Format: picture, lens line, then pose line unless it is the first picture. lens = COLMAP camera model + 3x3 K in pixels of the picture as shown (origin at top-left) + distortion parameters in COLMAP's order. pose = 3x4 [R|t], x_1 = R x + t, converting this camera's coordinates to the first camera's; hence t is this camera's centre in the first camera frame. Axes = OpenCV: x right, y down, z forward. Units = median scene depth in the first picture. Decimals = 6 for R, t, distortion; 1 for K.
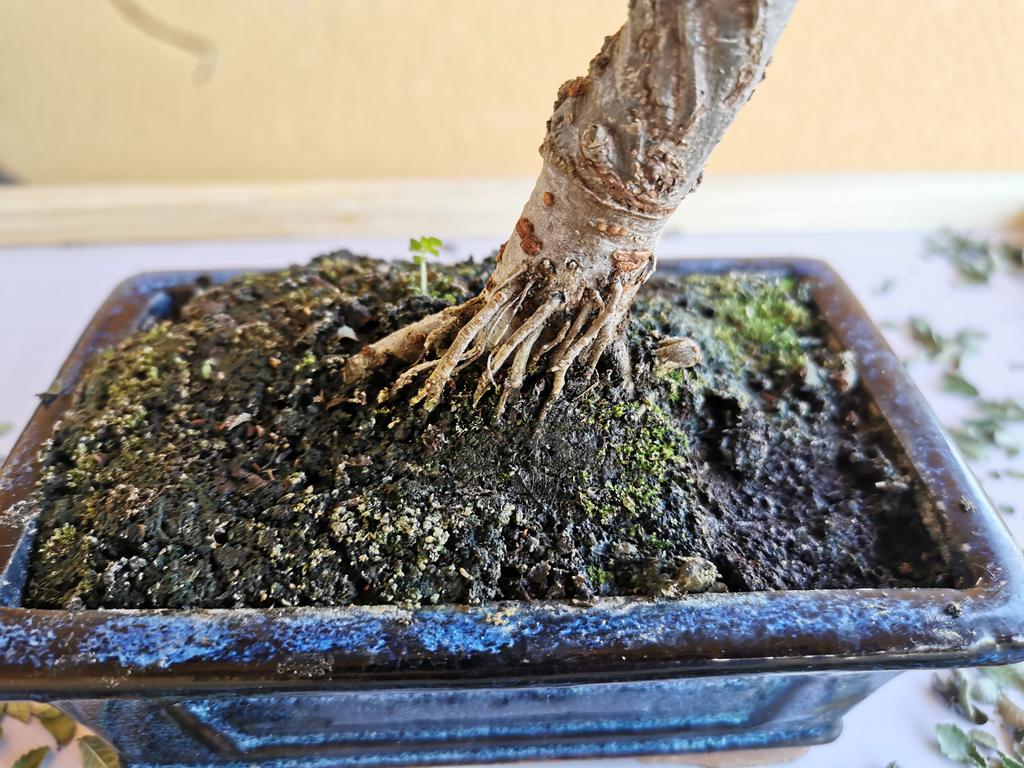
lens RADIAL K [[809.4, 0, 511.5], [0, 809.4, 380.1], [0, 0, 1]] dist [-0.006992, -0.003843]
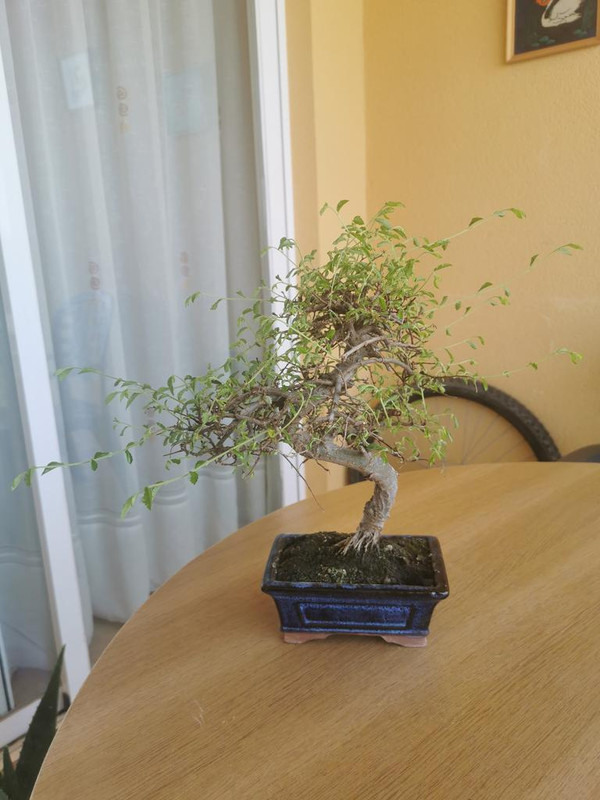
lens RADIAL K [[632.3, 0, 298.5], [0, 632.3, 399.5], [0, 0, 1]] dist [-0.006992, -0.003843]
pose [[0.987621, -0.006767, -0.156713, 0.310124], [-0.058074, 0.912300, -0.405384, 0.925278], [0.145713, 0.409467, 0.900613, -3.792419]]
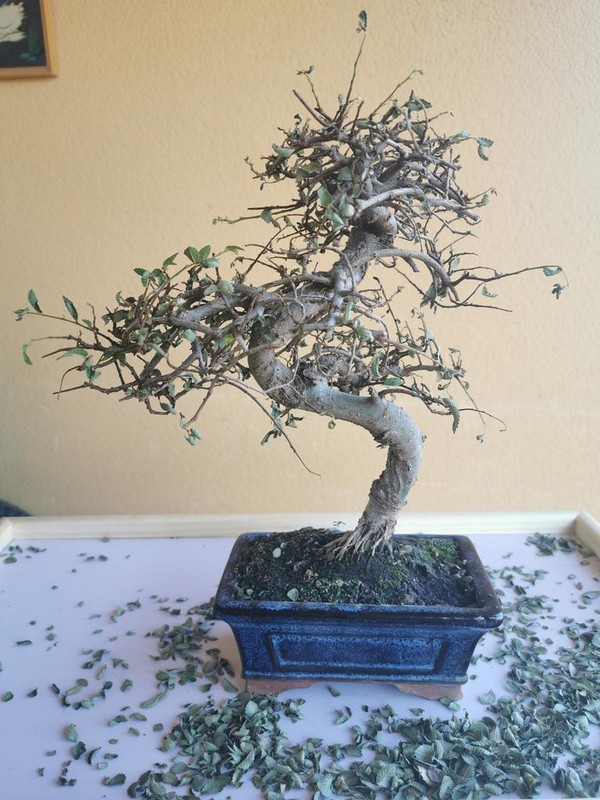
lens RADIAL K [[632.3, 0, 302.7], [0, 632.3, 400.6], [0, 0, 1]] dist [-0.006992, -0.003843]
pose [[0.994169, 0.003550, -0.107773, 0.046375], [-0.050586, 0.898010, -0.437057, 0.715481], [0.095229, 0.439960, 0.892954, -2.150550]]
